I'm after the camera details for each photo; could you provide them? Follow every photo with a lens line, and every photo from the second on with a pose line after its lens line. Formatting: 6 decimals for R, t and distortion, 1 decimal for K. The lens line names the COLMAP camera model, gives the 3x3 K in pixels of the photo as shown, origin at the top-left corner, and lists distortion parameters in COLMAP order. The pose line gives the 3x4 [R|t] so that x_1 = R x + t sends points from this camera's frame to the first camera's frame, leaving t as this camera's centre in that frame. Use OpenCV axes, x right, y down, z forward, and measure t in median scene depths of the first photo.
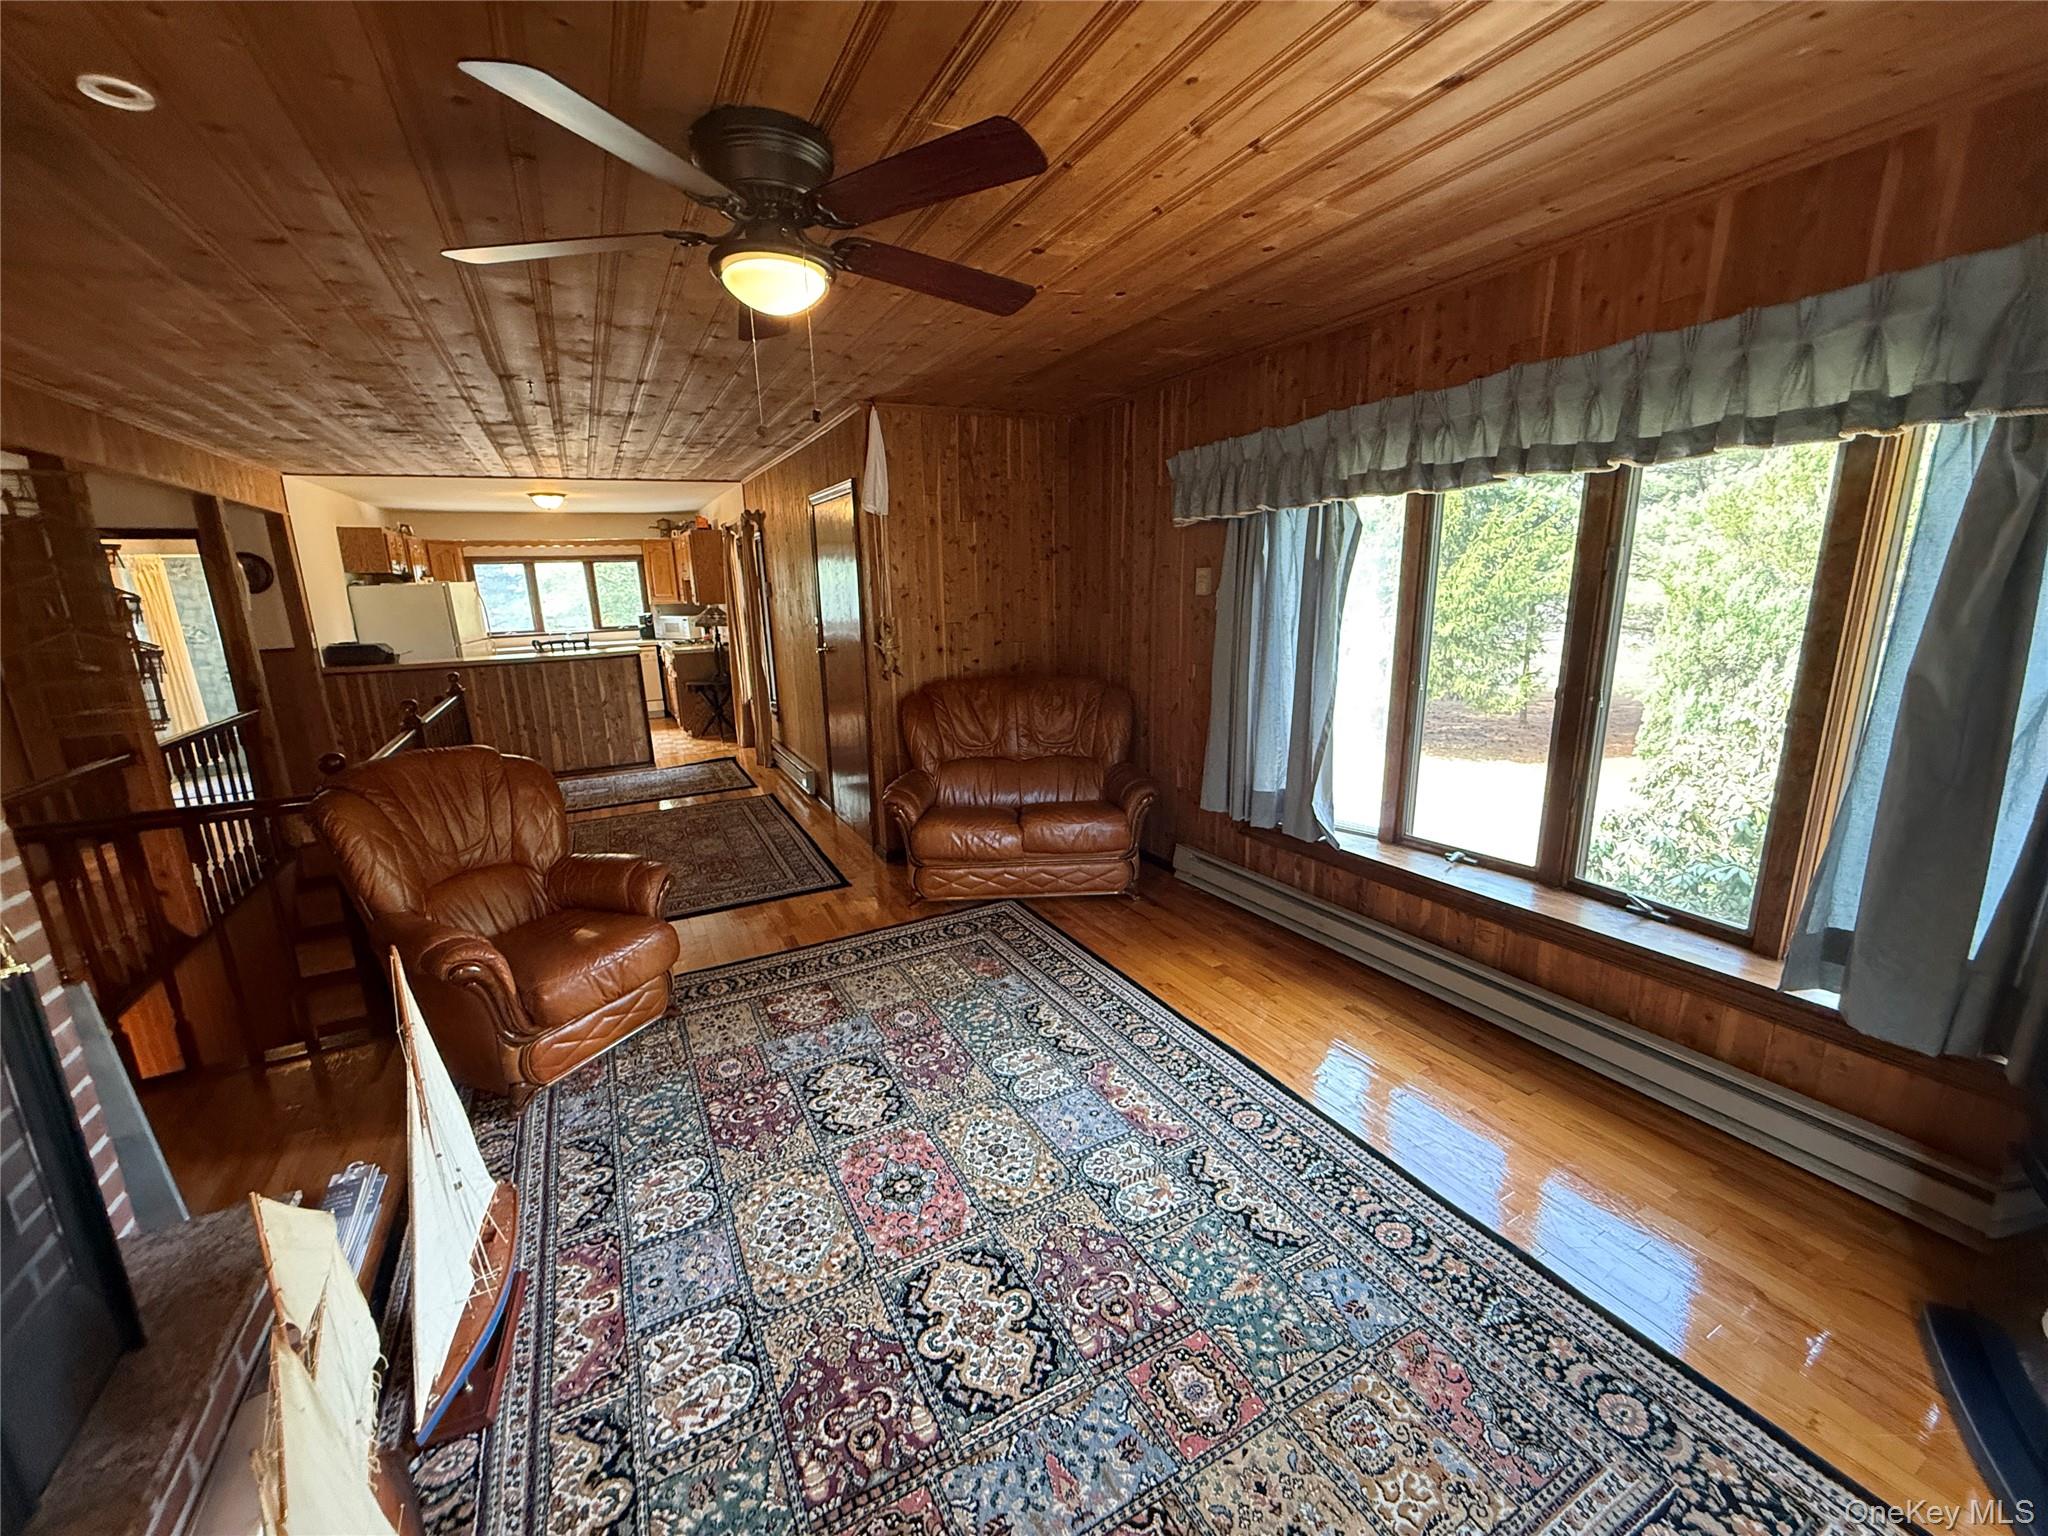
lens RADIAL K [[814.2, 0, 1020.5], [0, 814.2, 765.8], [0, 0, 1]] dist [-0.001277, -0.000191]
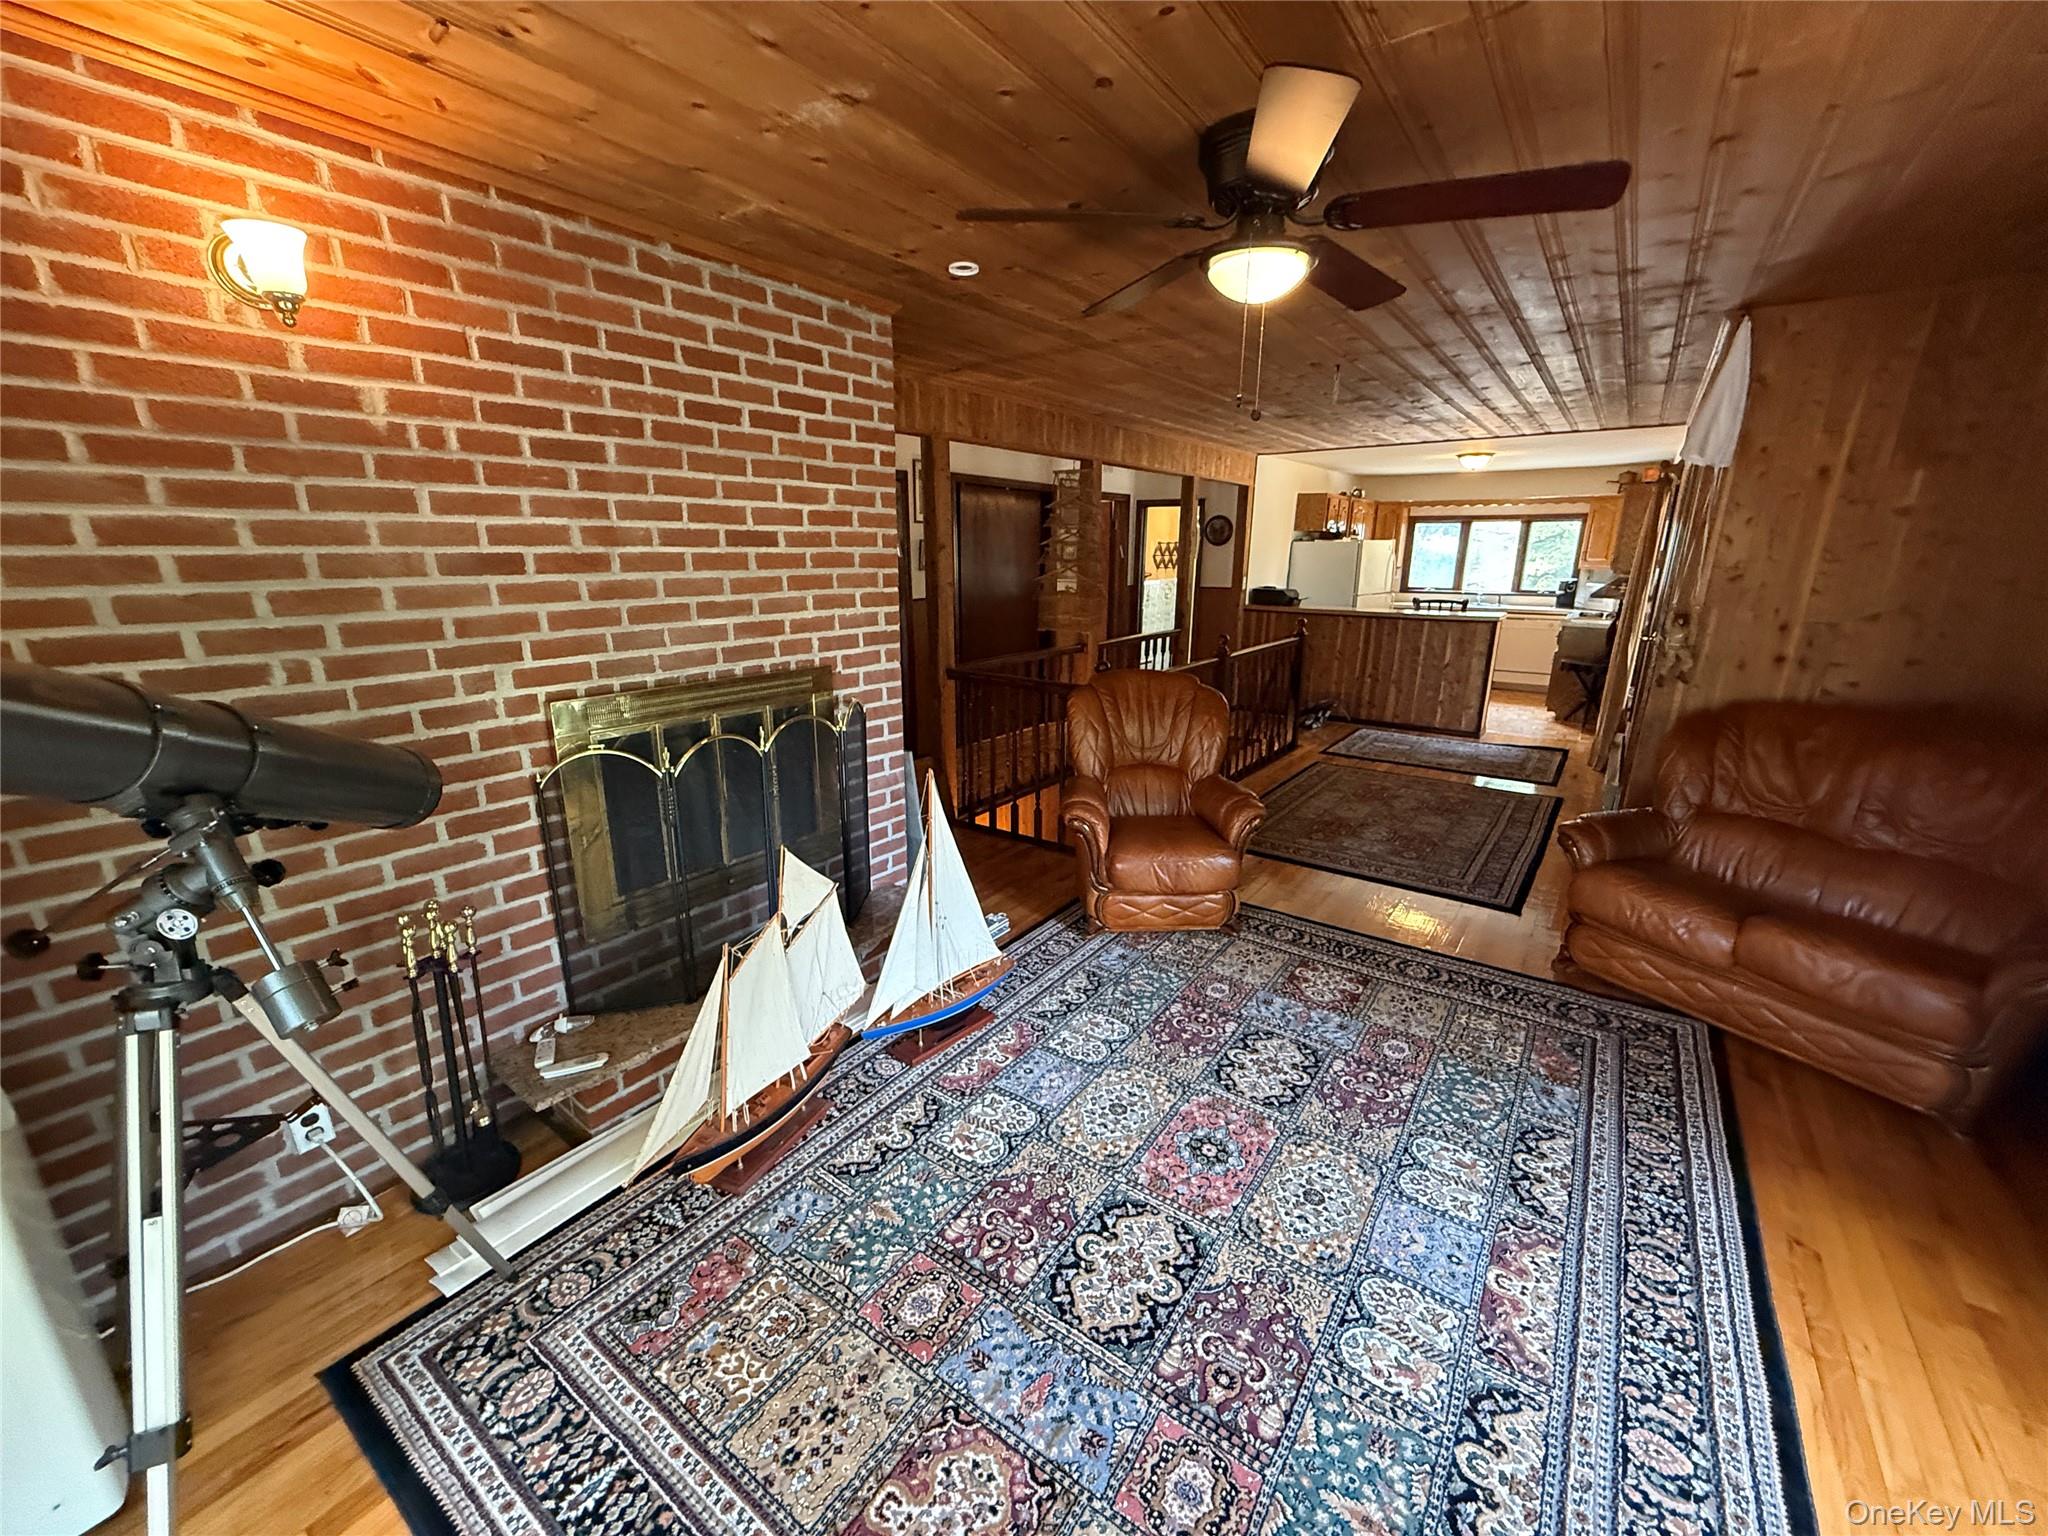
lens RADIAL K [[814.2, 0, 1019.5], [0, 814.2, 767.4], [0, 0, 1]] dist [-0.001277, -0.000191]
pose [[0.443764, 0.263429, -0.856551, 0.537515], [-0.217260, 0.958929, 0.182357, -0.091725], [0.869409, 0.105171, 0.482770, 0.253000]]
